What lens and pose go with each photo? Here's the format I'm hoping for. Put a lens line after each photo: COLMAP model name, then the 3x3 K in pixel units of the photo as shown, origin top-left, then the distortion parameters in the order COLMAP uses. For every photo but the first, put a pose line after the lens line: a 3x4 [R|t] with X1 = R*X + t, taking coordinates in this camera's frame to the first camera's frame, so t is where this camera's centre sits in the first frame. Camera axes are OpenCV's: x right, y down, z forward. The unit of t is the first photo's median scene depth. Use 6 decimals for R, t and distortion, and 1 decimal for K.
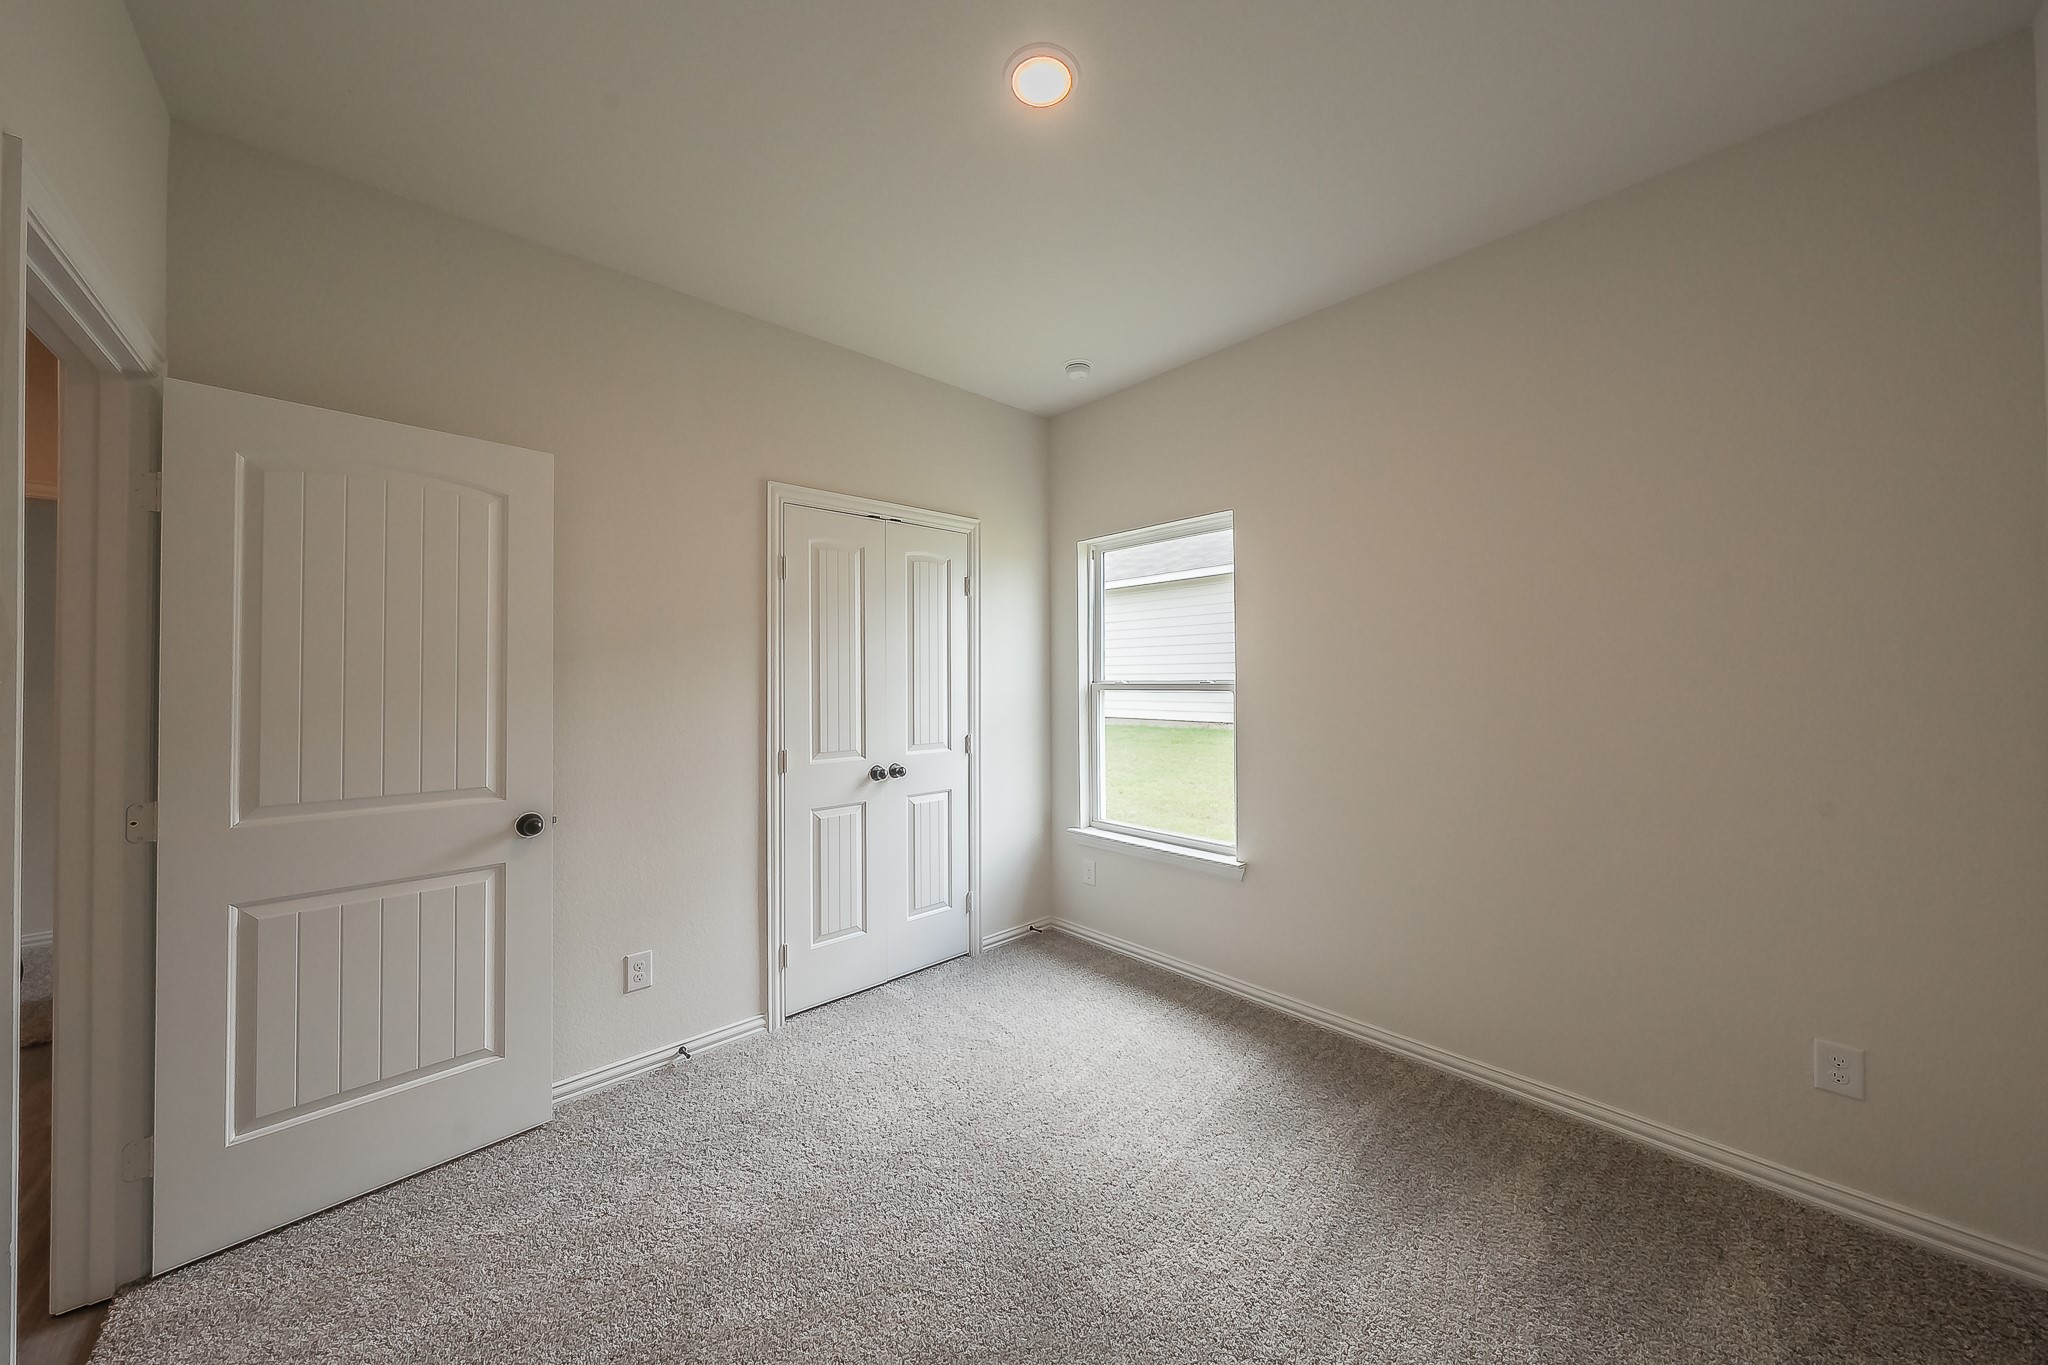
lens RADIAL K [[692.3, 0, 1016.5], [0, 692.3, 674.6], [0, 0, 1]] dist [-0.001473, -0.000037]
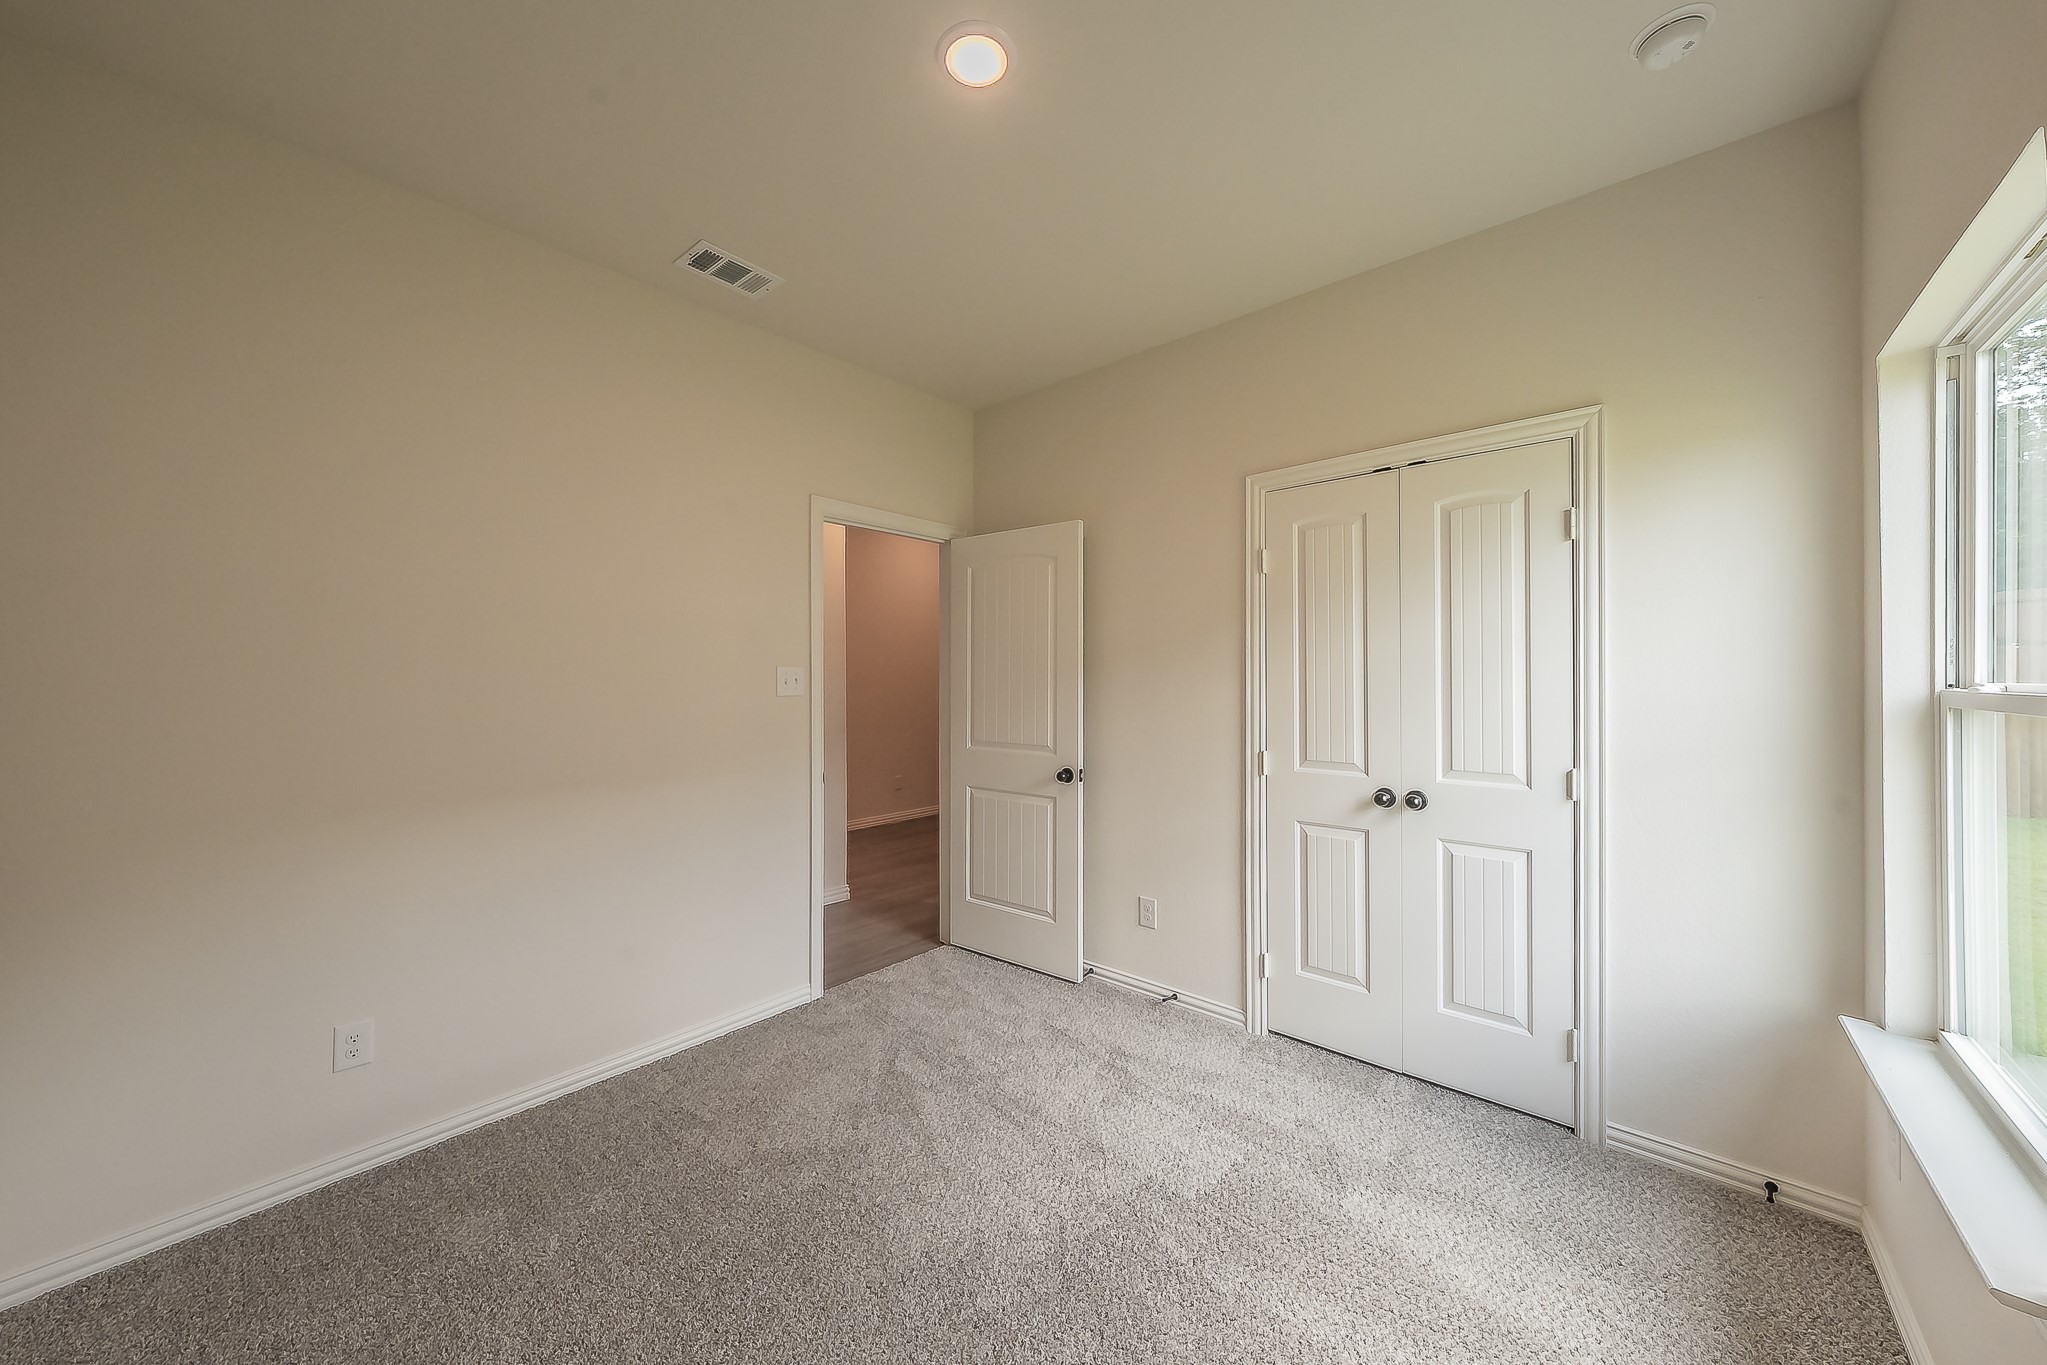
lens RADIAL K [[717.7, 0, 1018.6], [0, 717.7, 680.7], [0, 0, 1]] dist [-0.001442, -0.000010]
pose [[0.108523, 0.009392, -0.994050, 0.562229], [0.008852, 0.999907, 0.010414, -0.001981], [0.994055, -0.009930, 0.108429, 0.508320]]
